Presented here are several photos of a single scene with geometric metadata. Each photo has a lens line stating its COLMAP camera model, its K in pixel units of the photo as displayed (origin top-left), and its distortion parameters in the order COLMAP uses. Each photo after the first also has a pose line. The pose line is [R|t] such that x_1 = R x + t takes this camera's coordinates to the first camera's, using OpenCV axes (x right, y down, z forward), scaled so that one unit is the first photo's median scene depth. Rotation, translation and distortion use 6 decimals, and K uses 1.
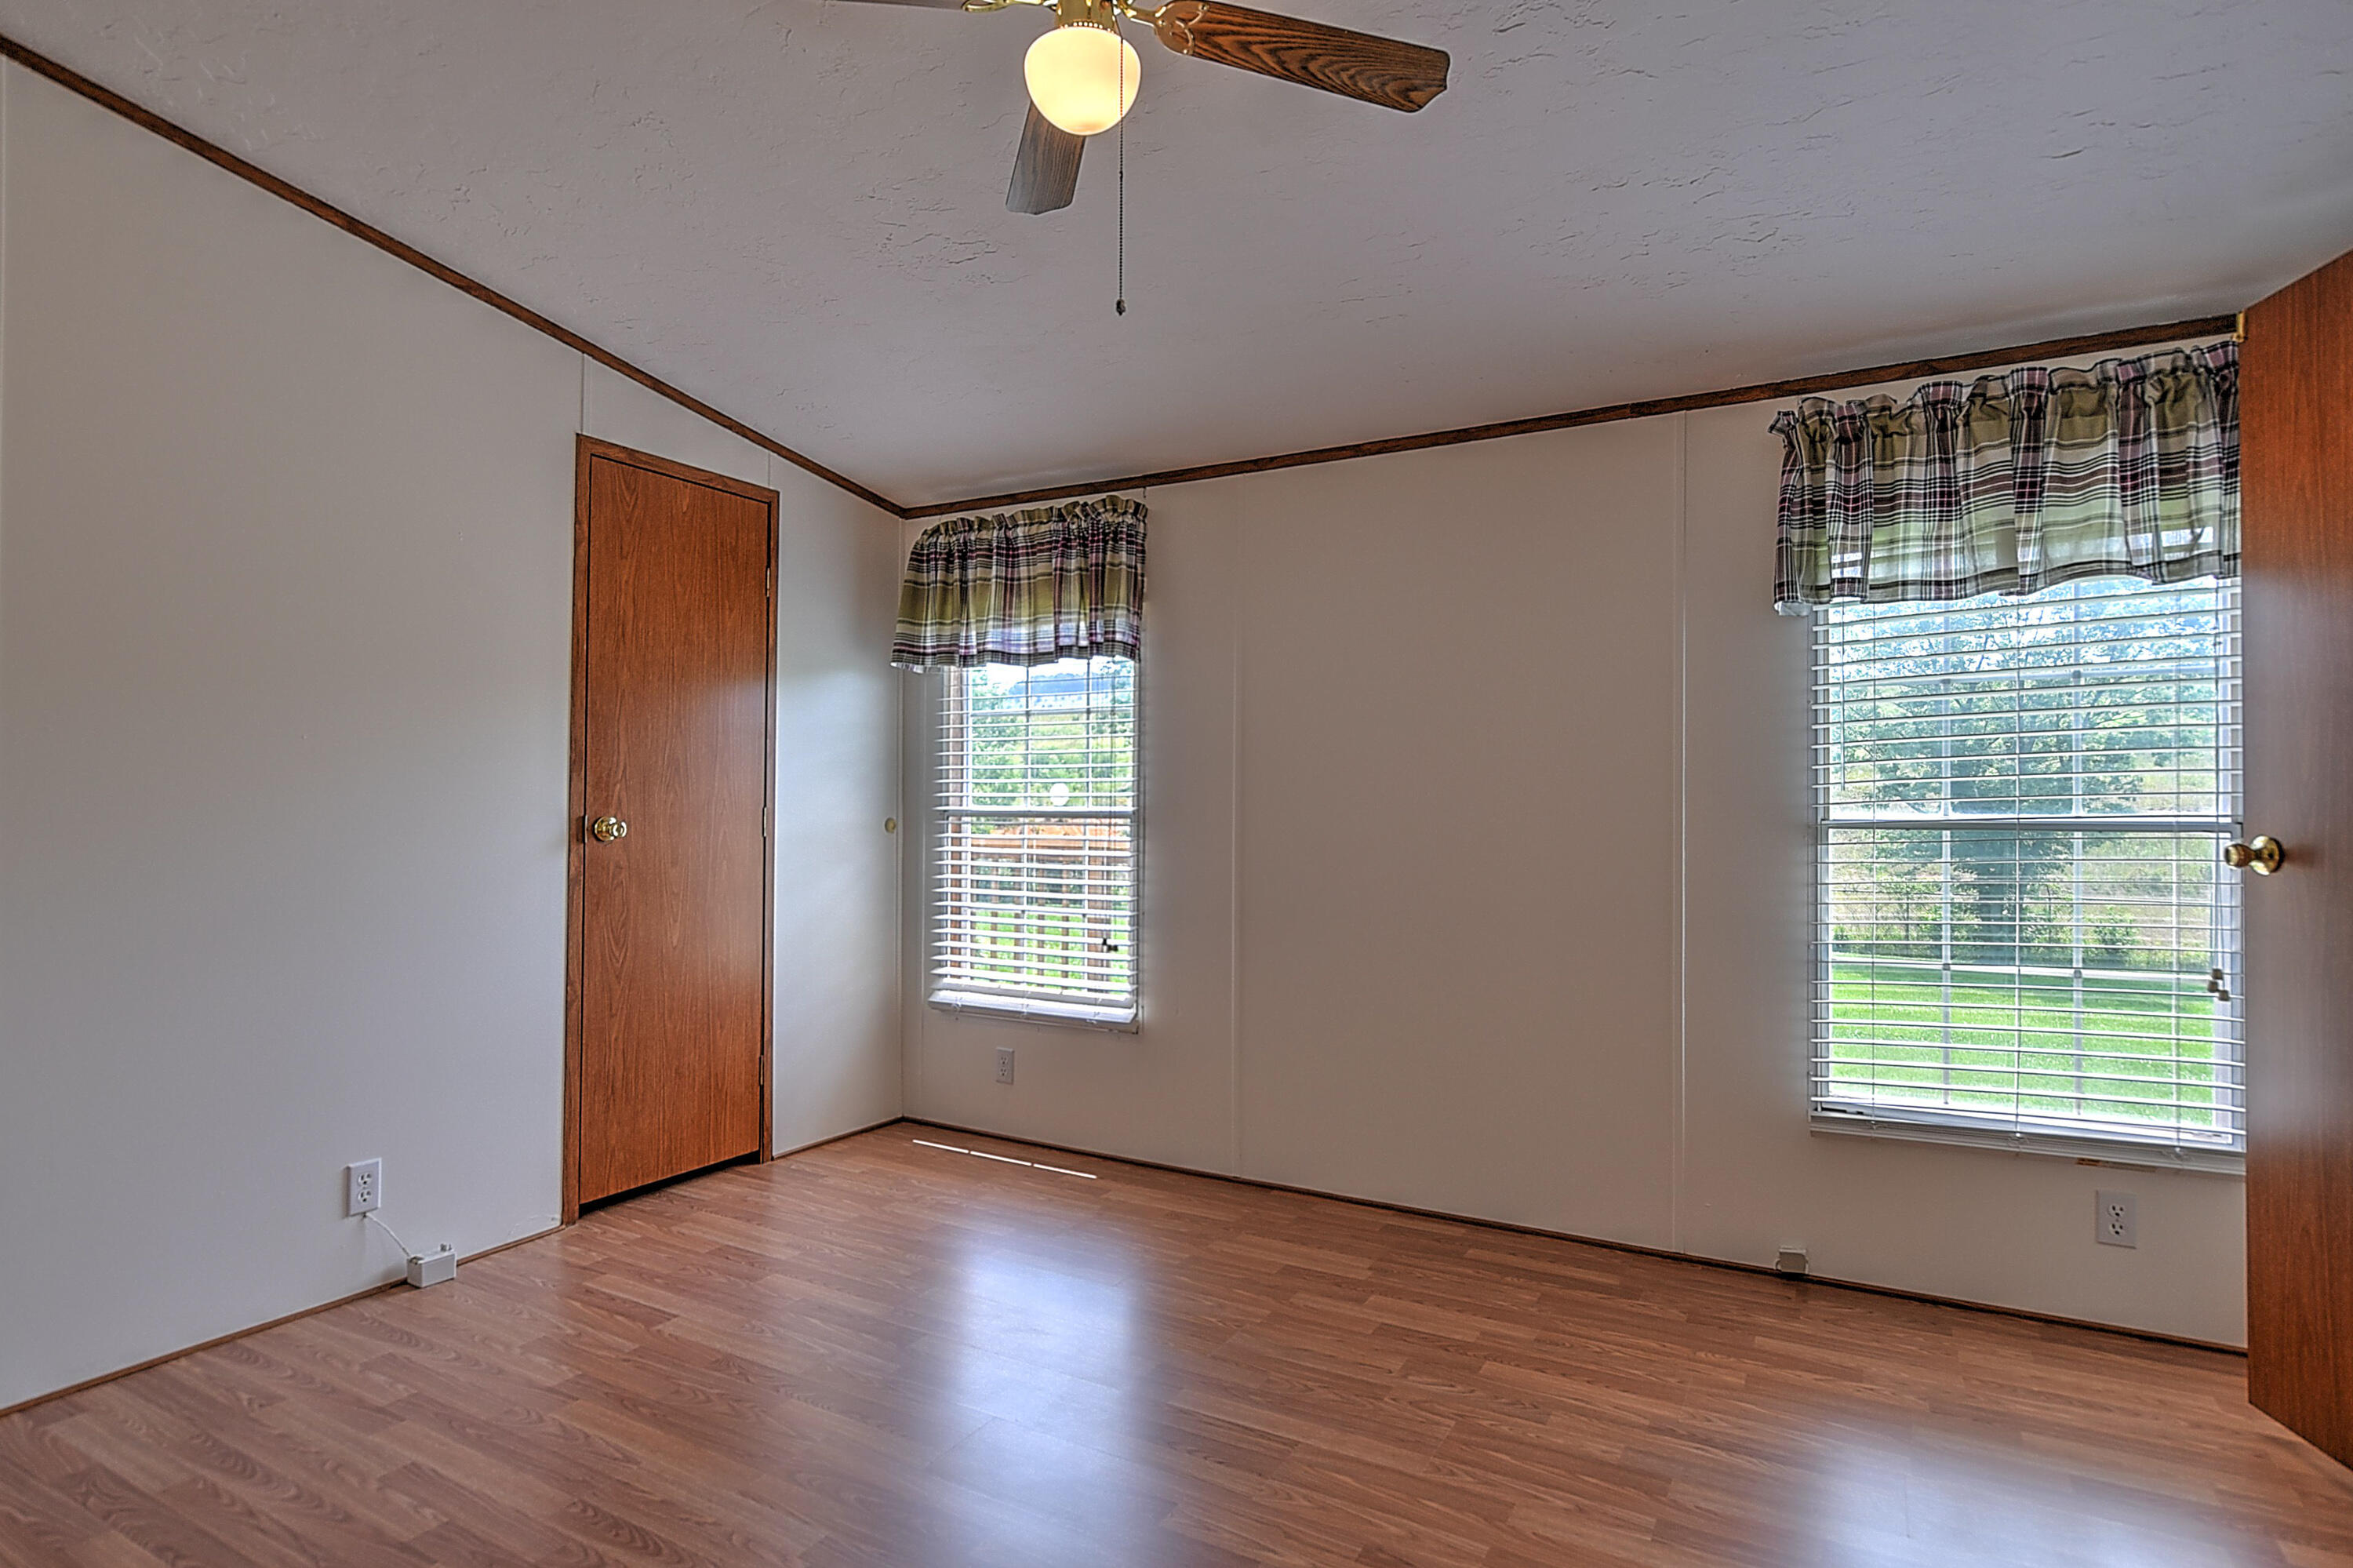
lens RADIAL K [[1222.3, 0, 1171.3], [0, 1222.3, 792.4], [0, 0, 1]] dist [0.000926, 0.000843]
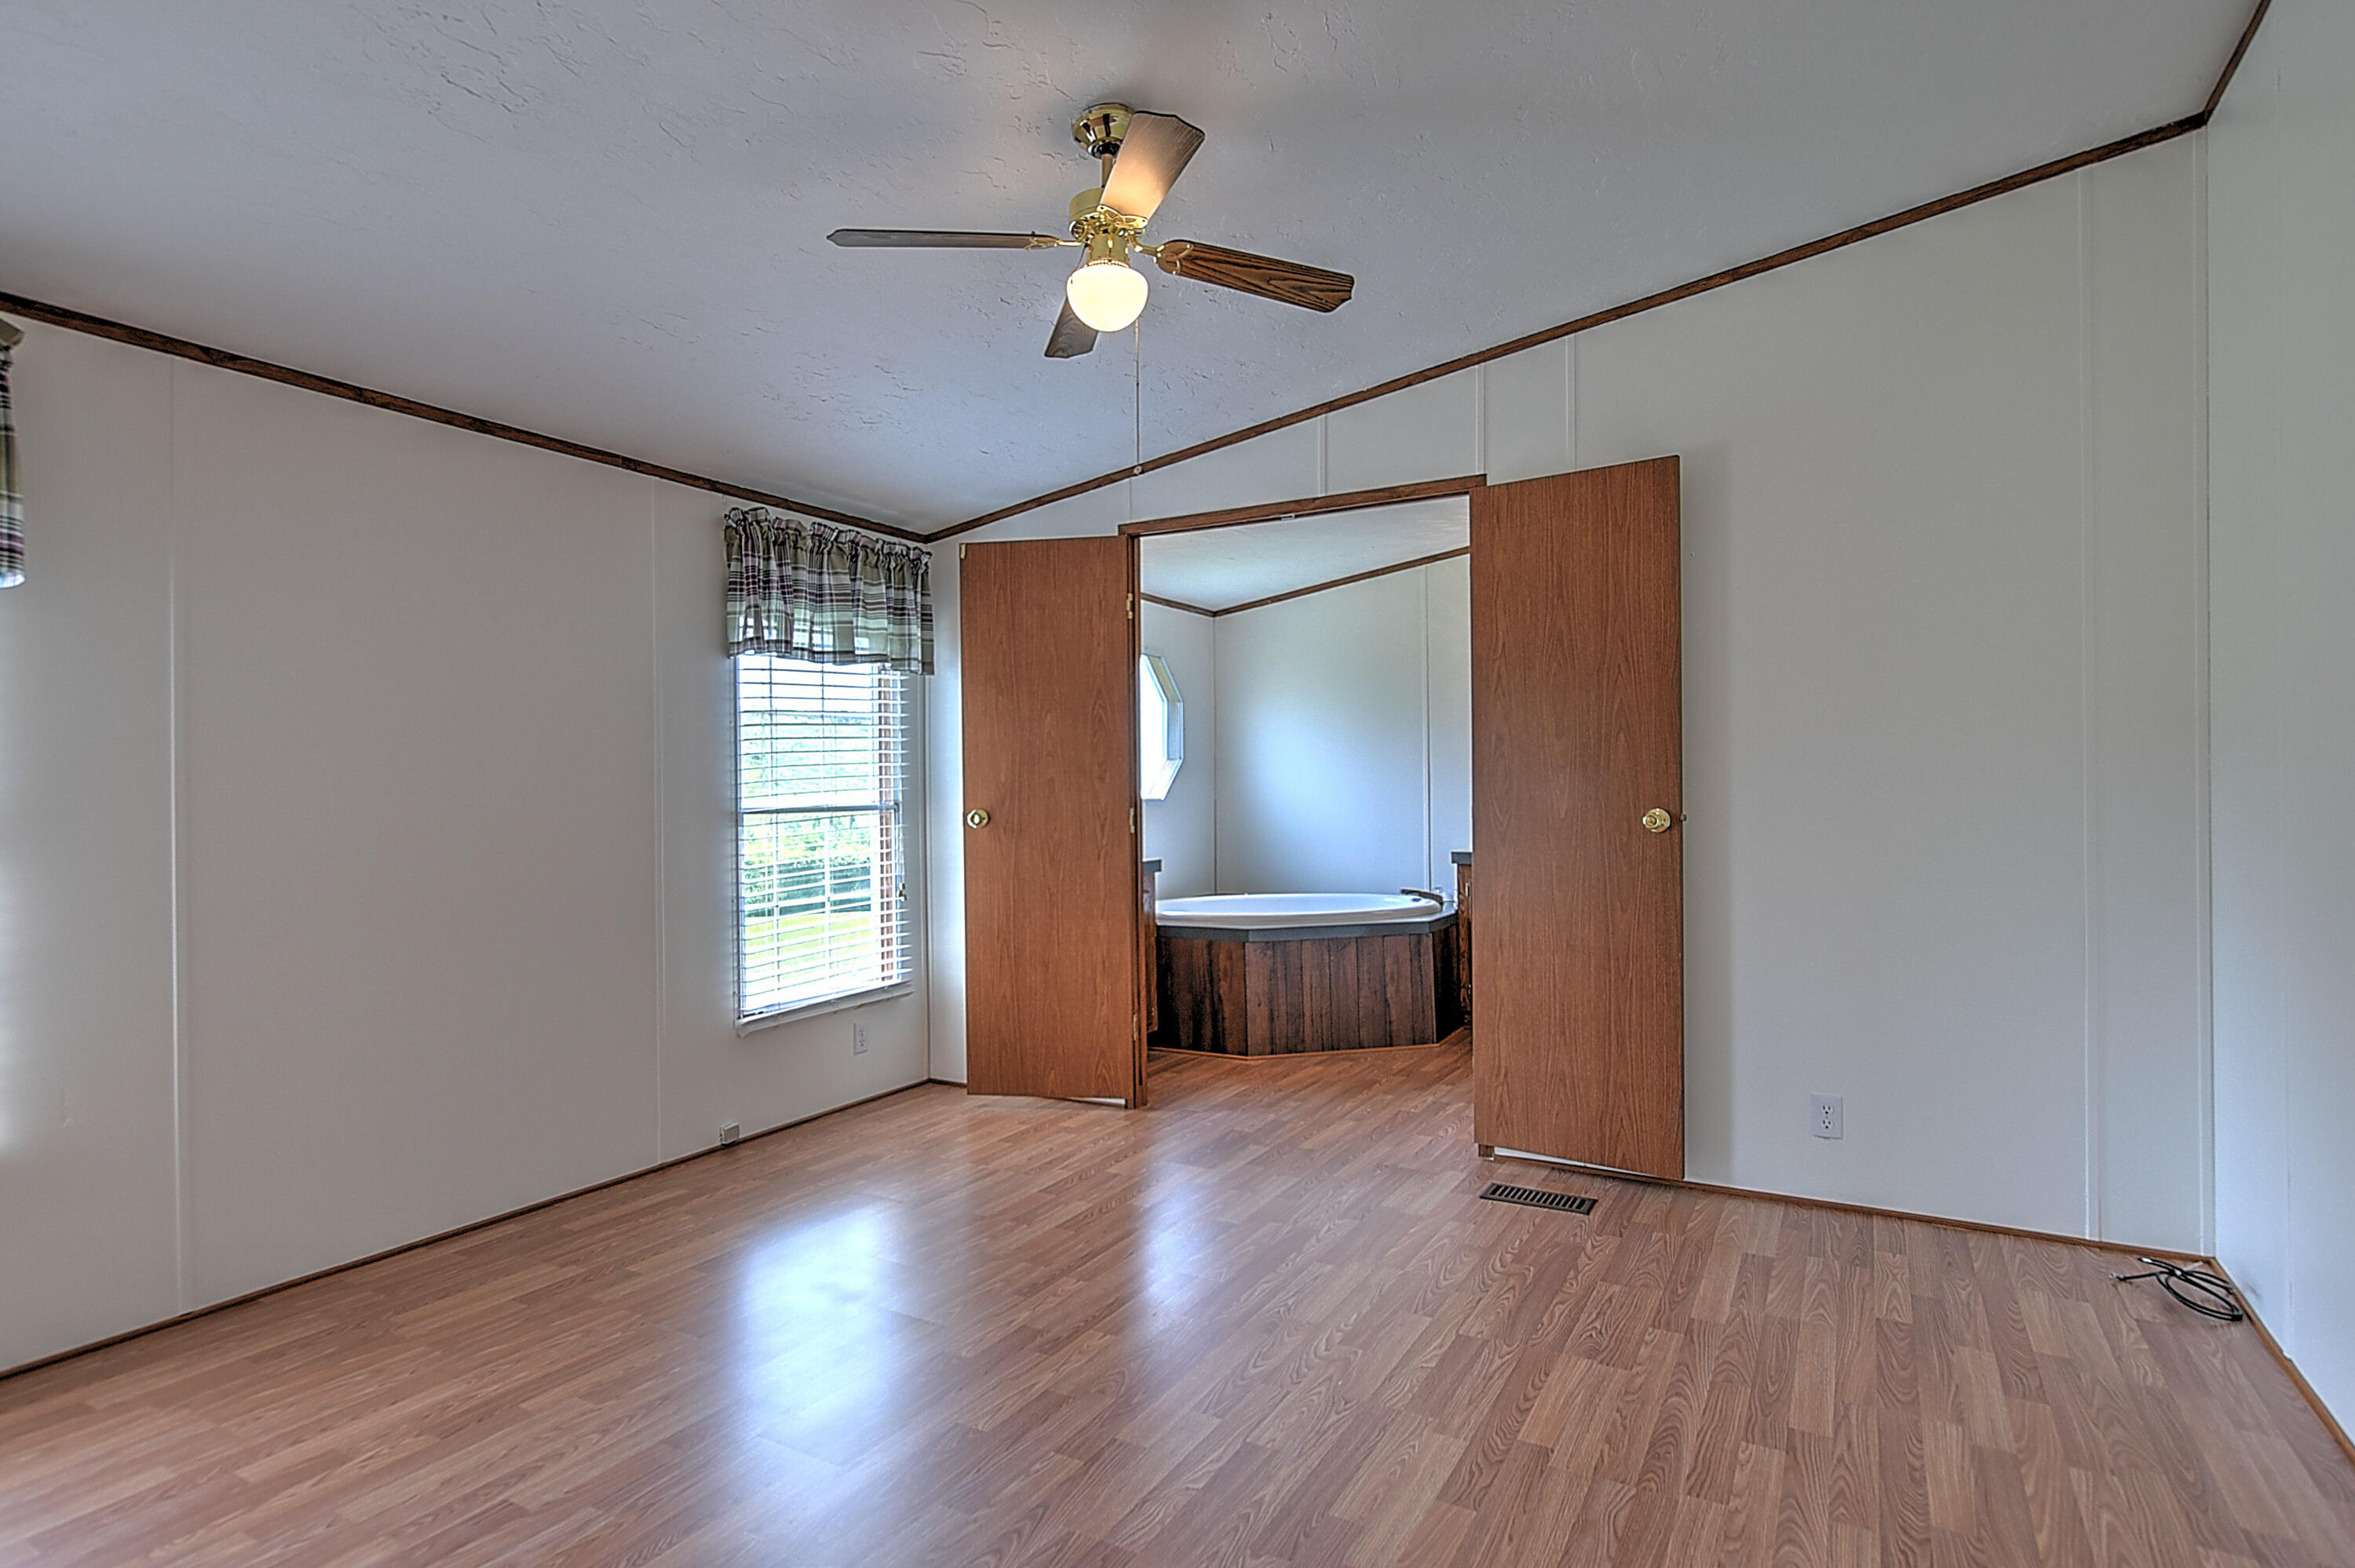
lens RADIAL K [[1236.1, 0, 1164.0], [0, 1236.1, 791.5], [0, 0, 1]] dist [-0.003815, -0.000137]
pose [[0.004654, -0.006510, 0.999968, -0.871911], [0.000800, 0.999979, 0.006506, -0.005191], [-0.999989, 0.000770, 0.004660, 0.521124]]
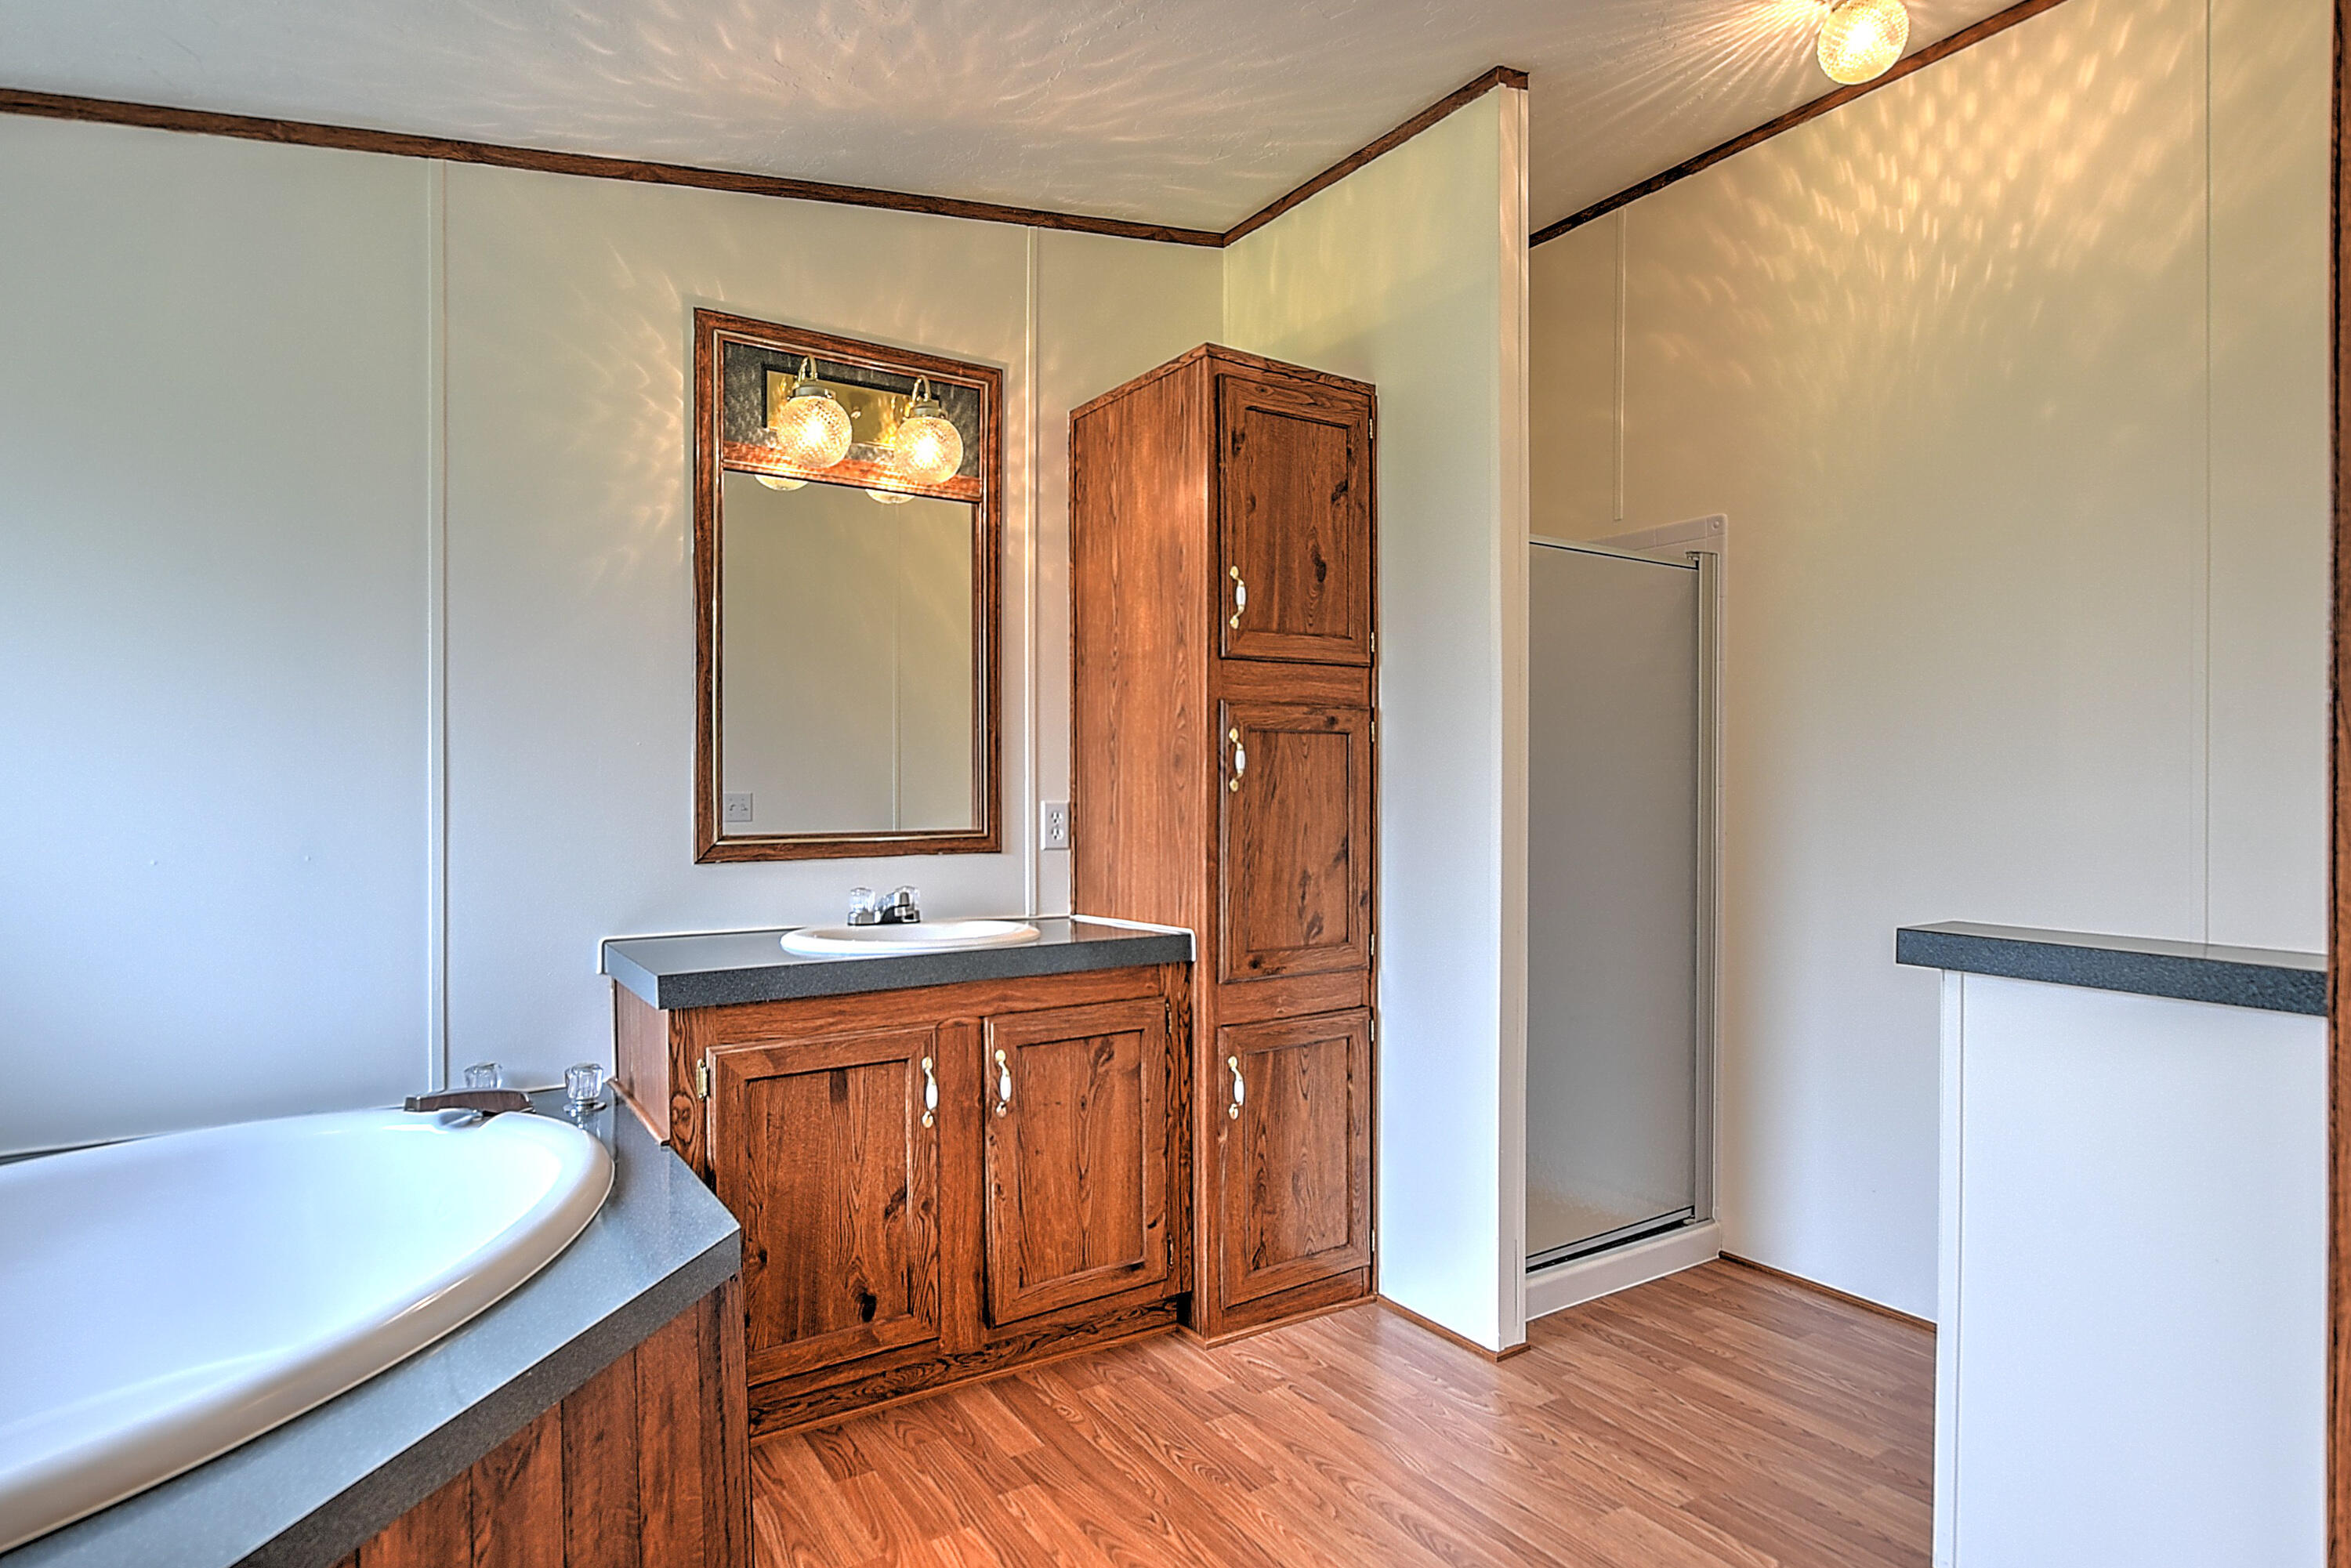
lens RADIAL K [[1247.6, 0, 1156.0], [0, 1247.6, 794.4], [0, 0, 1]] dist [-0.013785, 0.000059]
pose [[-0.880702, -0.006050, 0.473632, 0.580115], [-0.008181, 0.999964, -0.002440, 0.005119], [-0.473600, -0.006024, -0.880719, 0.539293]]
